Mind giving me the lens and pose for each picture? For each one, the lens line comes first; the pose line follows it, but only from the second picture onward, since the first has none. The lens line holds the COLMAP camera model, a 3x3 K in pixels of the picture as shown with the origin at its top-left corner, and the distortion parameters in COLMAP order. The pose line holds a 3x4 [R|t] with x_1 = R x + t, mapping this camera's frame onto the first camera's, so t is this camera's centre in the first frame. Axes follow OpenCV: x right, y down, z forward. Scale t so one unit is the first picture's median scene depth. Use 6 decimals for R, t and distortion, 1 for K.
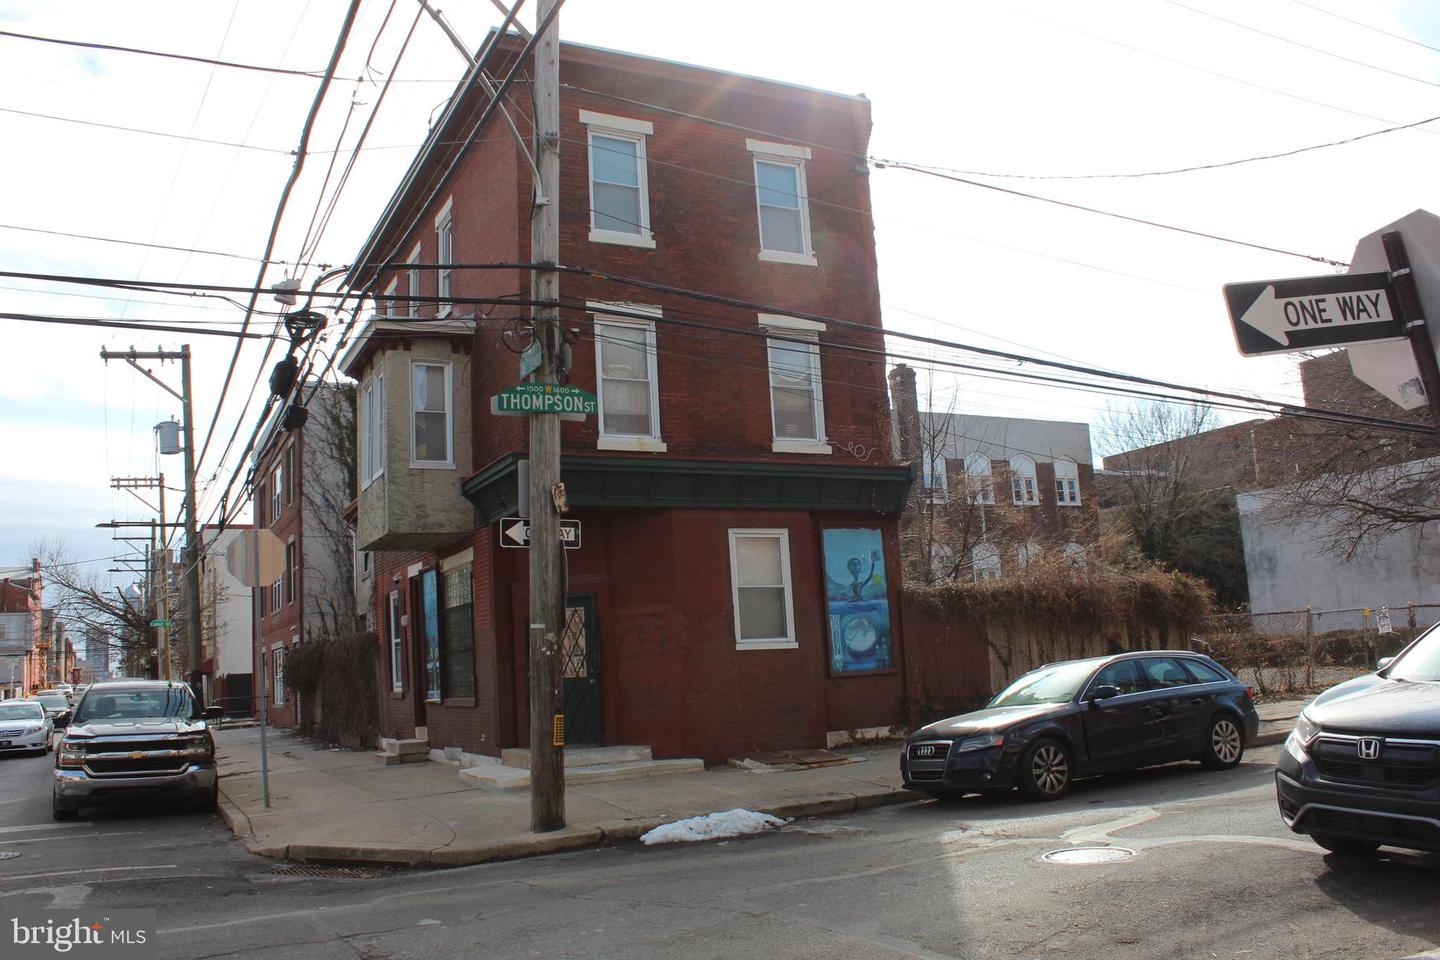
lens RADIAL K [[1200.1, 0, 720.0], [0, 1200.1, 480.0], [0, 0, 1]] dist [-0.164768, 0.159892]
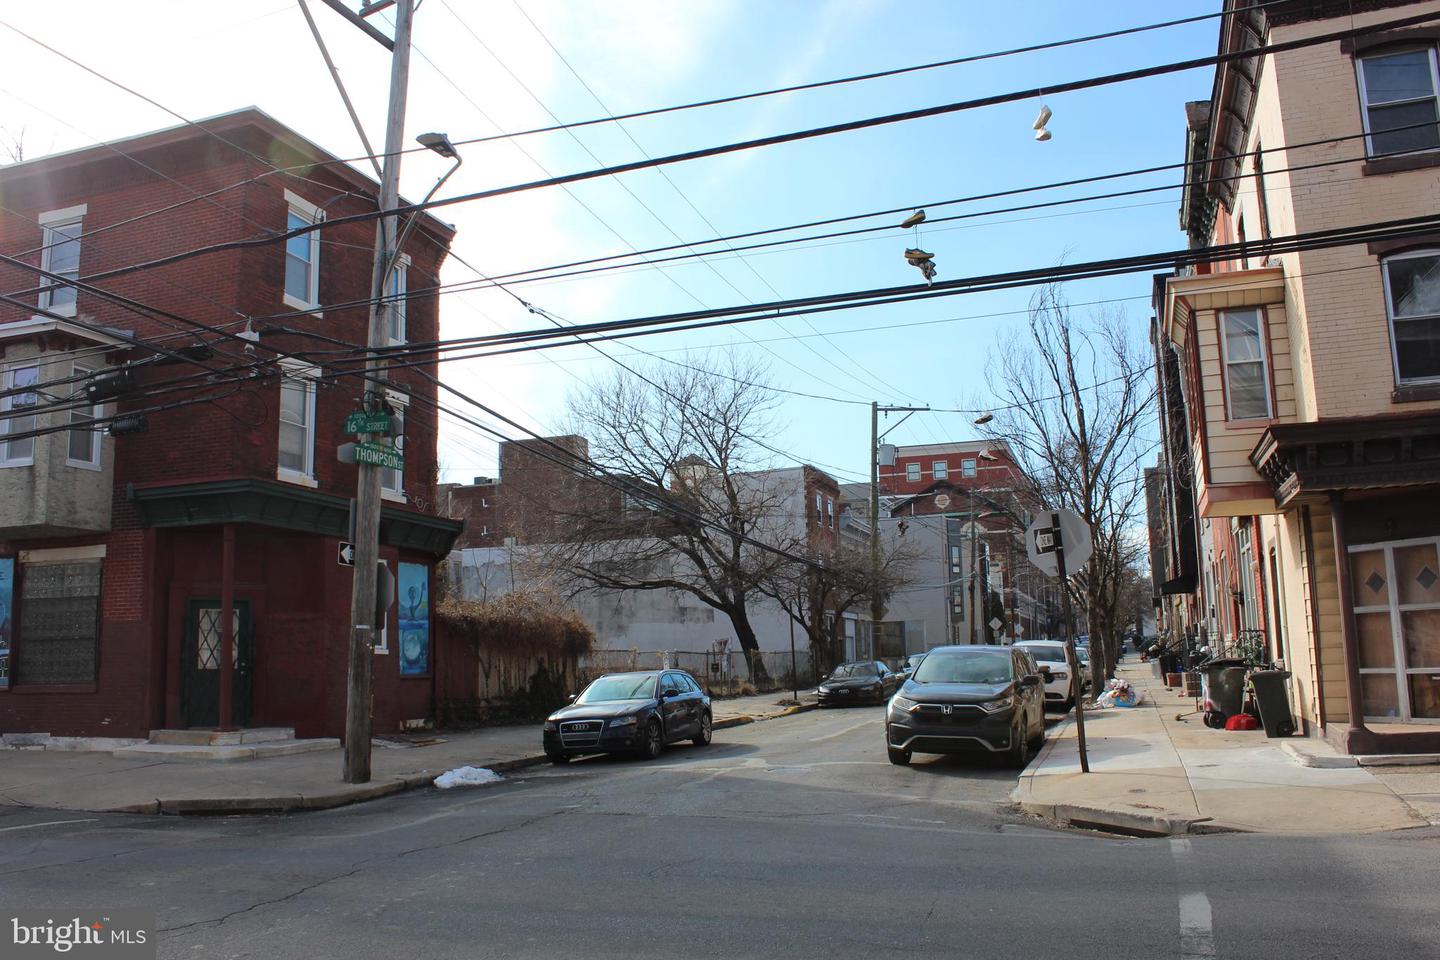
lens RADIAL K [[1200.1, 0, 720.0], [0, 1200.1, 480.0], [0, 0, 1]] dist [-0.164768, 0.159892]
pose [[0.718592, 0.145263, 0.680092, -0.539738], [-0.126826, 0.988915, -0.077220, 0.008661], [-0.683770, -0.030764, 0.729049, -0.149743]]
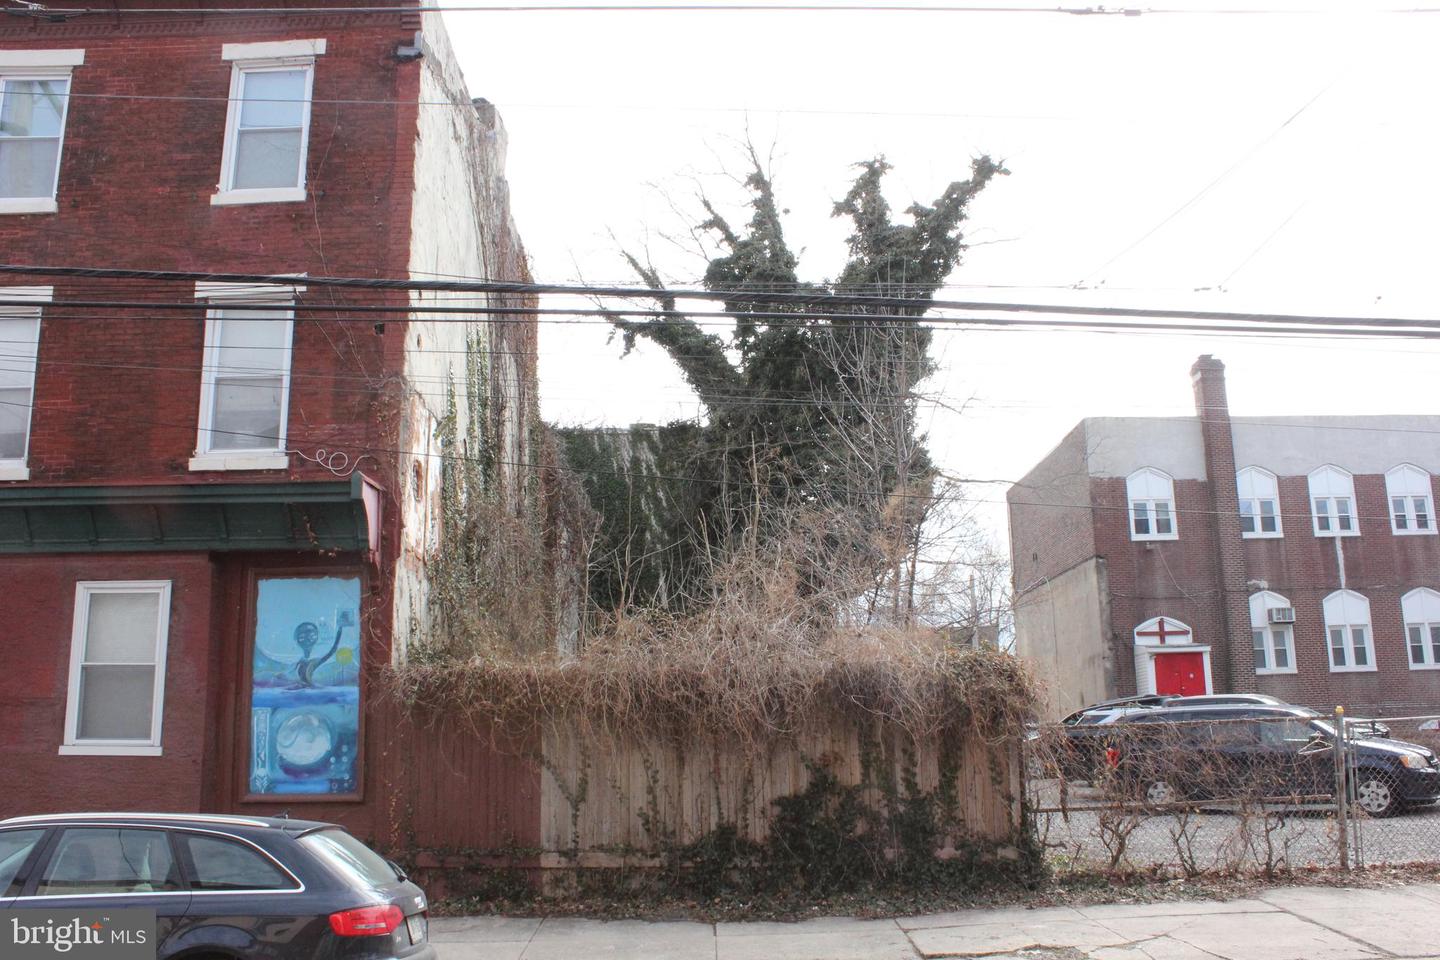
lens RADIAL K [[1270.0, 0, 676.2], [0, 1270.0, 484.3], [0, 0, 1]] dist [-0.072286, 0.002554]
pose [[0.884946, -0.060557, -0.461739, 0.630833], [0.039487, 0.997696, -0.055170, 0.035850], [0.464016, 0.030589, 0.885298, 0.479770]]
